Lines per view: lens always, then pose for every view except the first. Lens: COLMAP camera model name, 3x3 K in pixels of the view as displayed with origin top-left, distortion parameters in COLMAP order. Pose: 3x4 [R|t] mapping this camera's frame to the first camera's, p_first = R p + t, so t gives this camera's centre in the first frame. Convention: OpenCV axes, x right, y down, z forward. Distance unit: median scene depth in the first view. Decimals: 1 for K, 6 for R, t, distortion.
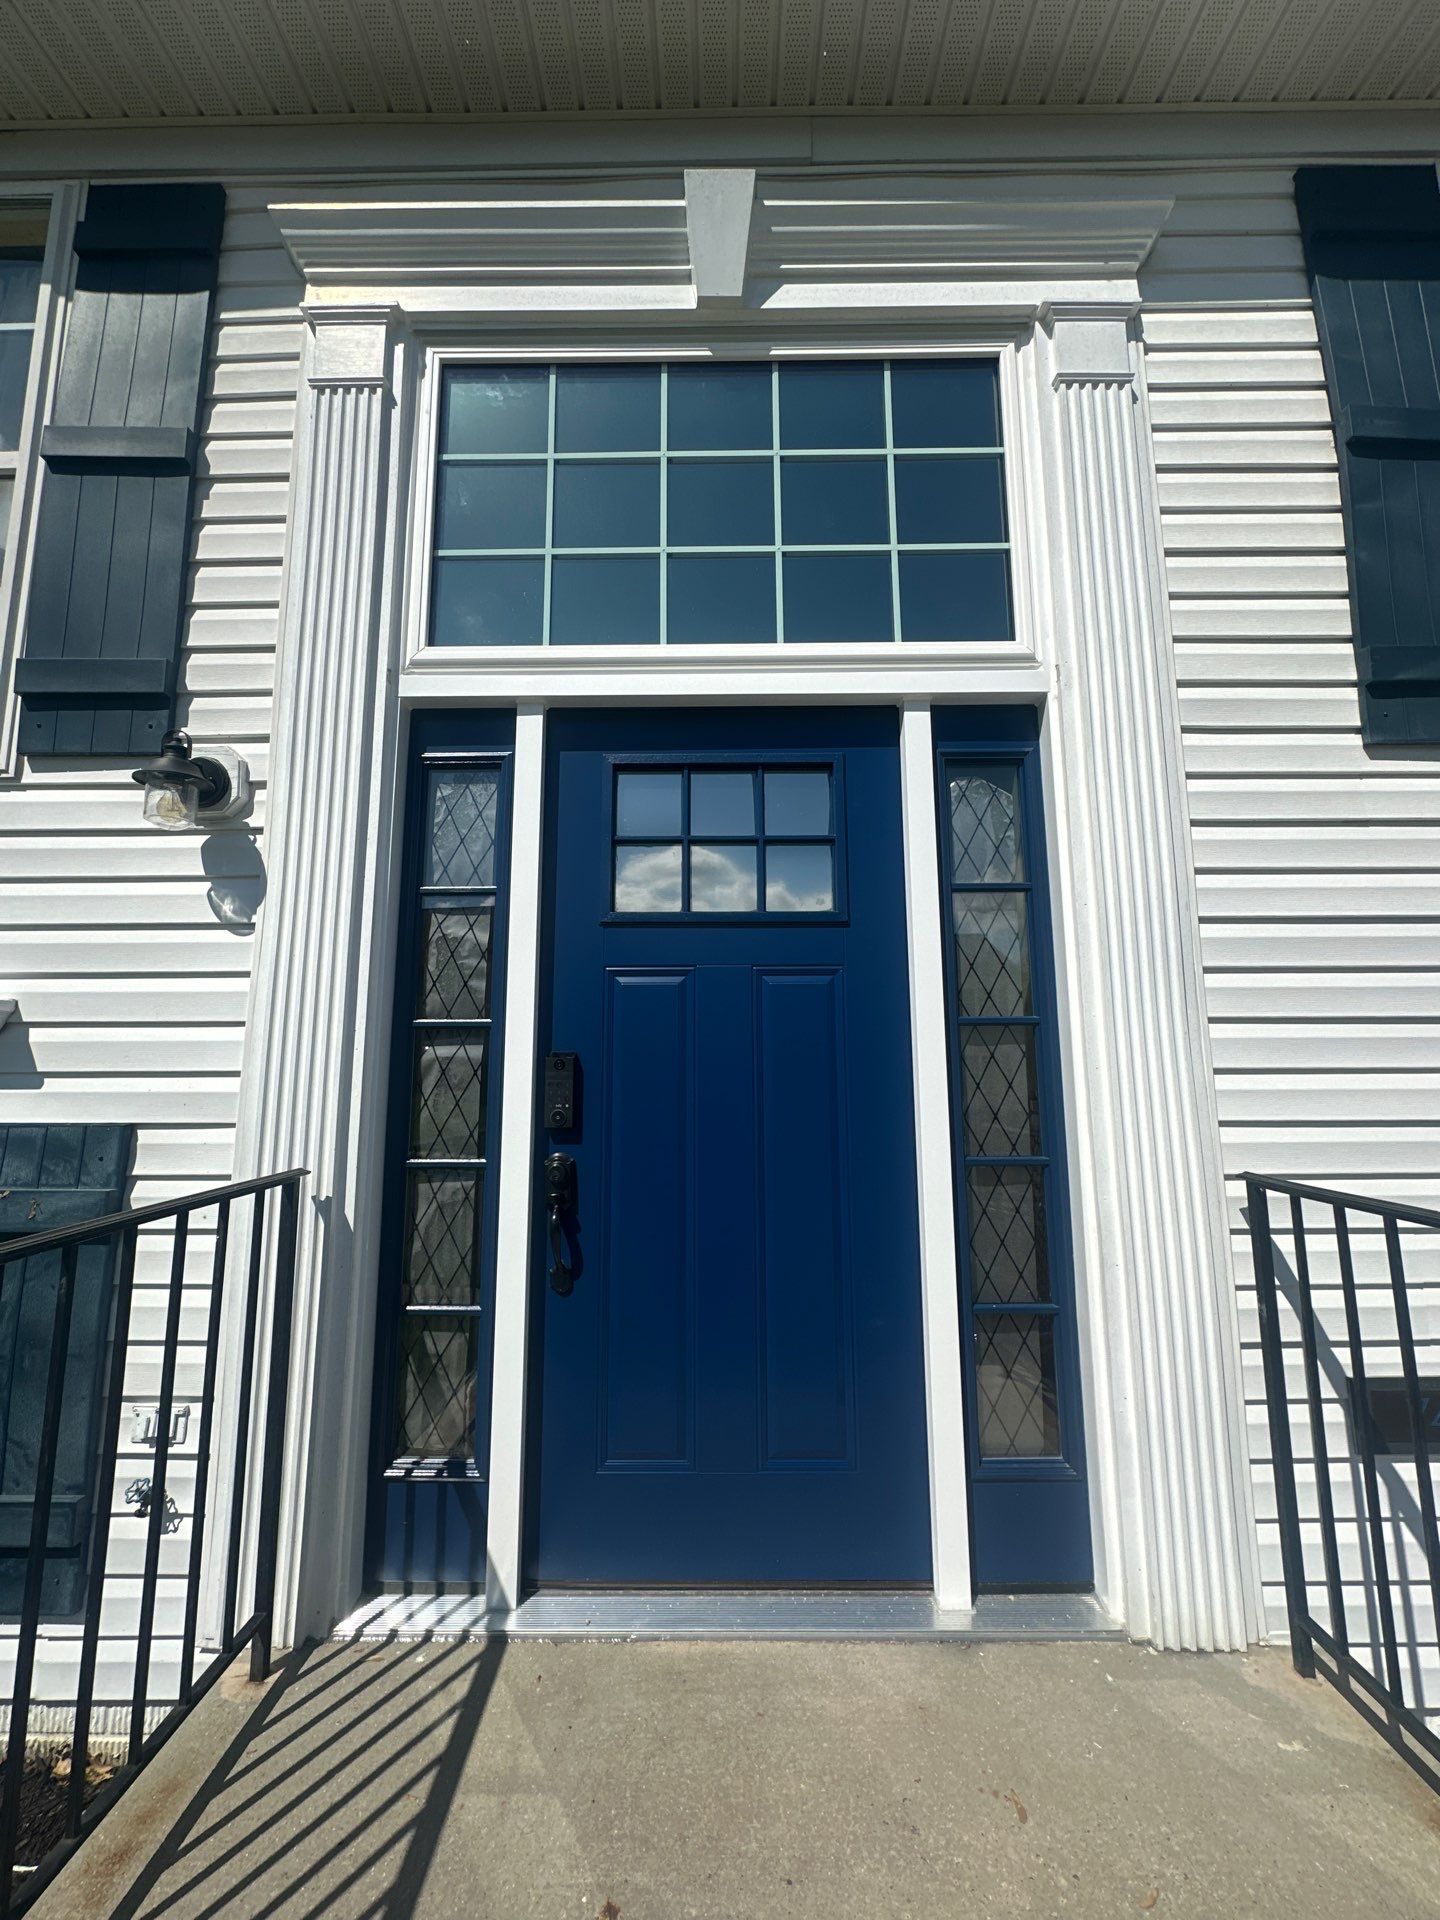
lens RADIAL K [[764.5, 0, 720.0], [0, 764.5, 960.0], [0, 0, 1]] dist [-0.002431, -0.000304]
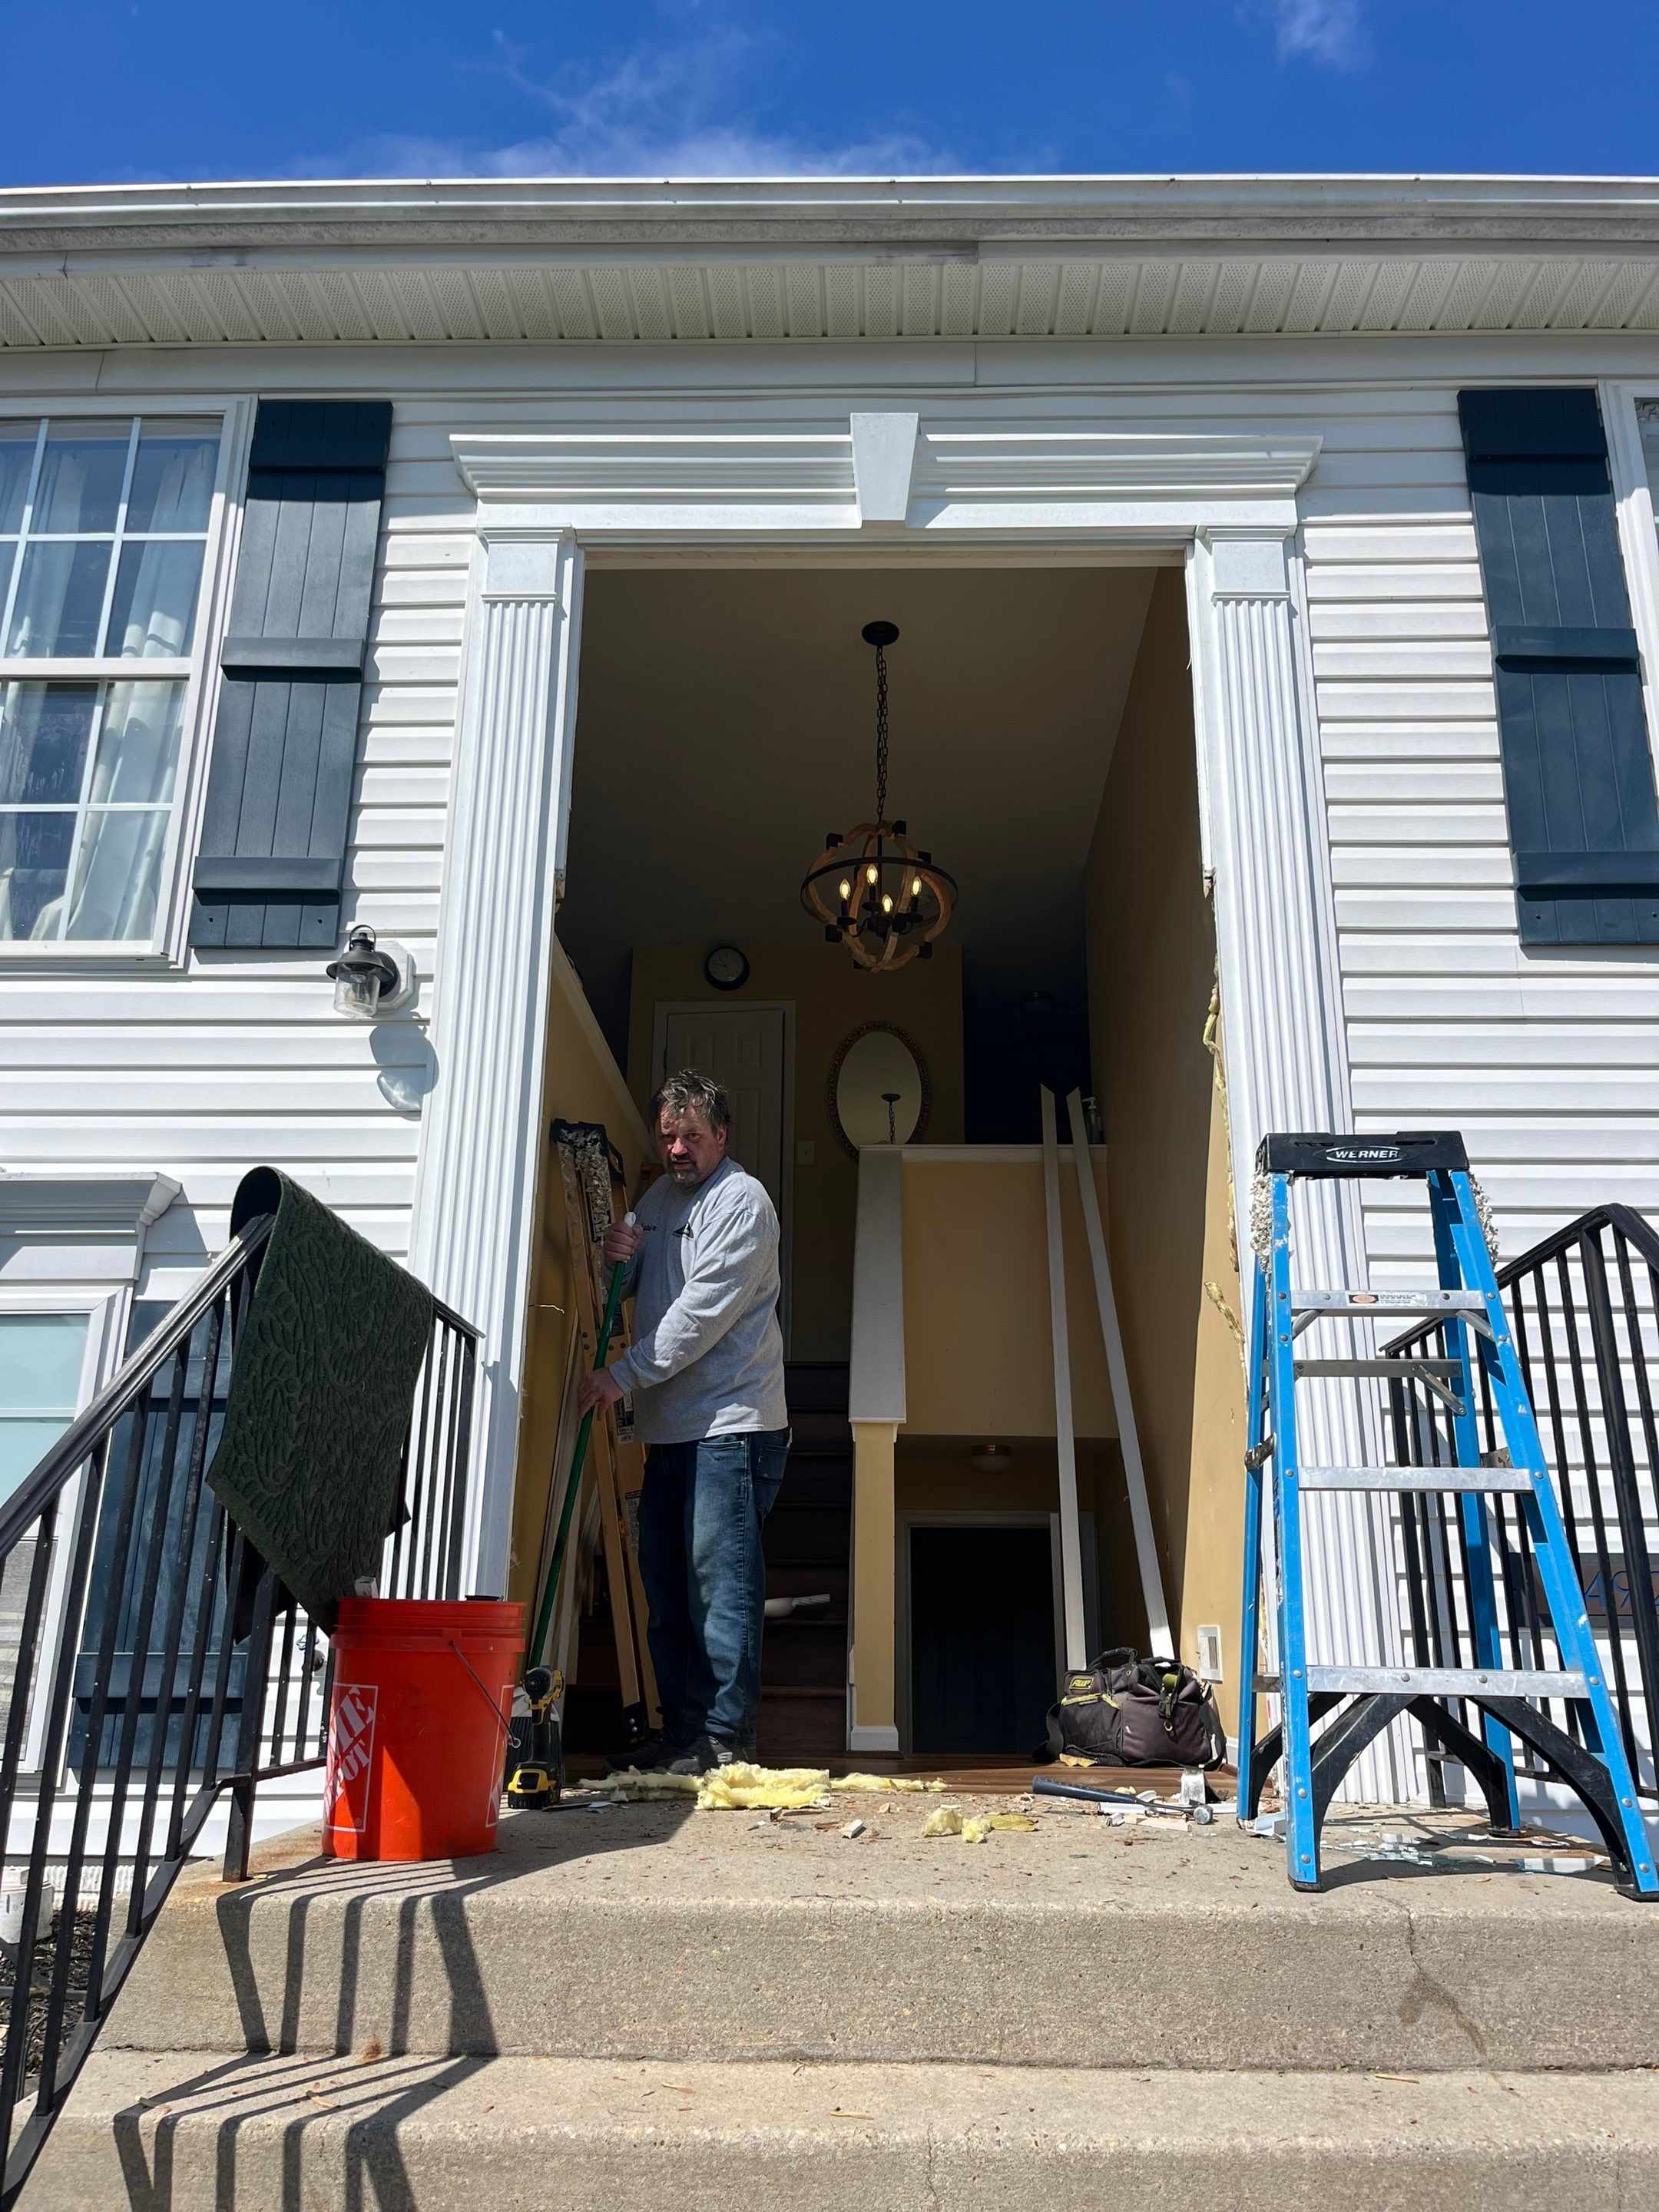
lens RADIAL K [[1720.7, 0, 842.4], [0, 1720.7, 1143.6], [0, 0, 1]] dist [0.017395, -0.006829]
pose [[0.999887, 0.007354, -0.013111, -0.019773], [-0.009406, 0.986406, -0.164054, 0.342999], [0.011727, 0.164159, 0.986364, -1.162162]]
